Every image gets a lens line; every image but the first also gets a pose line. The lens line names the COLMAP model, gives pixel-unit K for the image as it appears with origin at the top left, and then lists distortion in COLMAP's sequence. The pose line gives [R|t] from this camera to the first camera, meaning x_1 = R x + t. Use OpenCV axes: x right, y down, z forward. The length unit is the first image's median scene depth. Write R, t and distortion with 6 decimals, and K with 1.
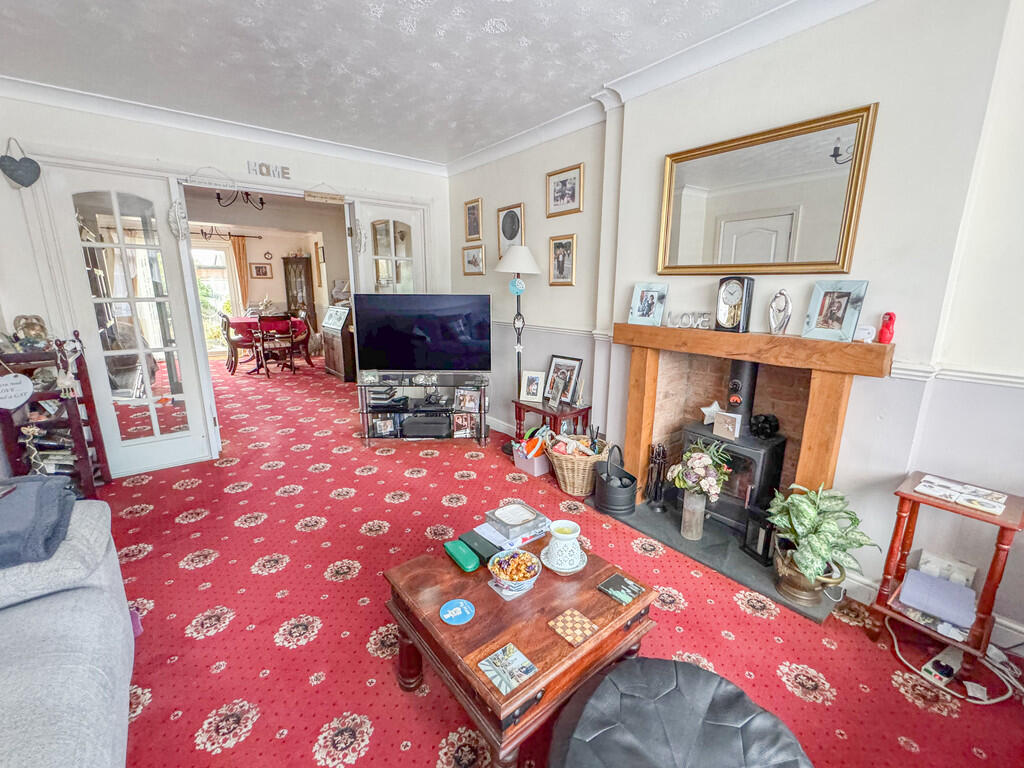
lens RADIAL K [[426.9, 0, 509.8], [0, 426.9, 379.9], [0, 0, 1]] dist [-0.008586, 0.000706]
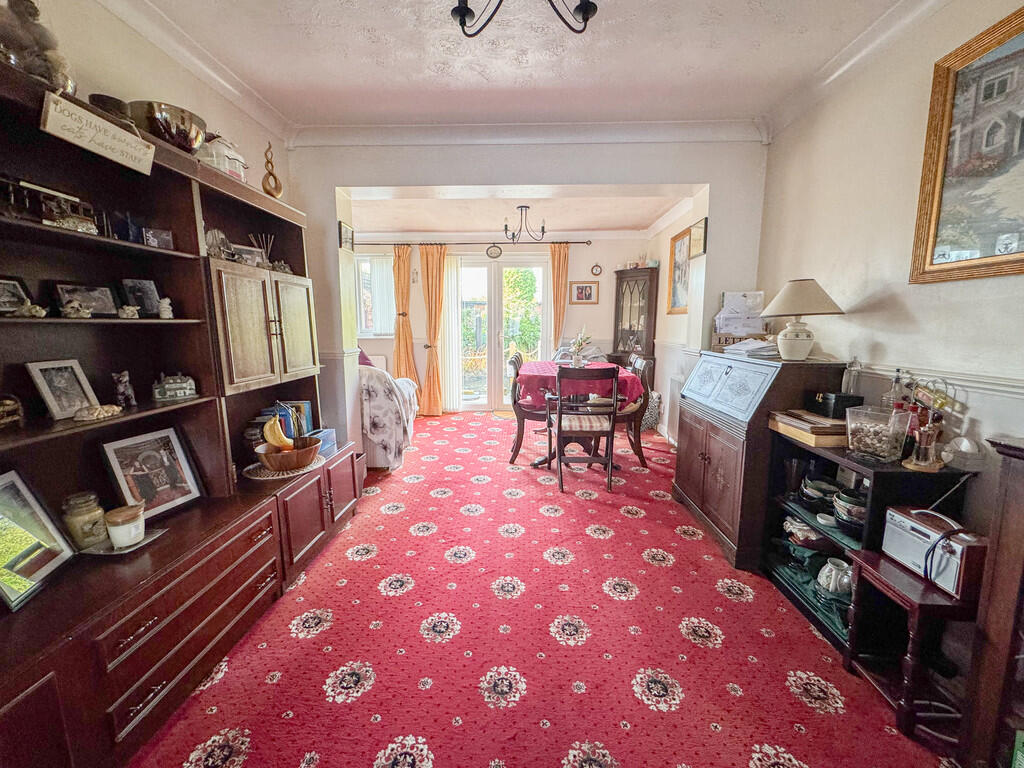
lens RADIAL K [[426.9, 0, 512.6], [0, 426.9, 385.3], [0, 0, 1]] dist [-0.008586, 0.000706]
pose [[0.763475, 0.086721, -0.639989, -0.235533], [-0.133782, 0.990686, -0.025353, -0.082681], [0.631830, 0.104976, 0.767966, 0.442034]]
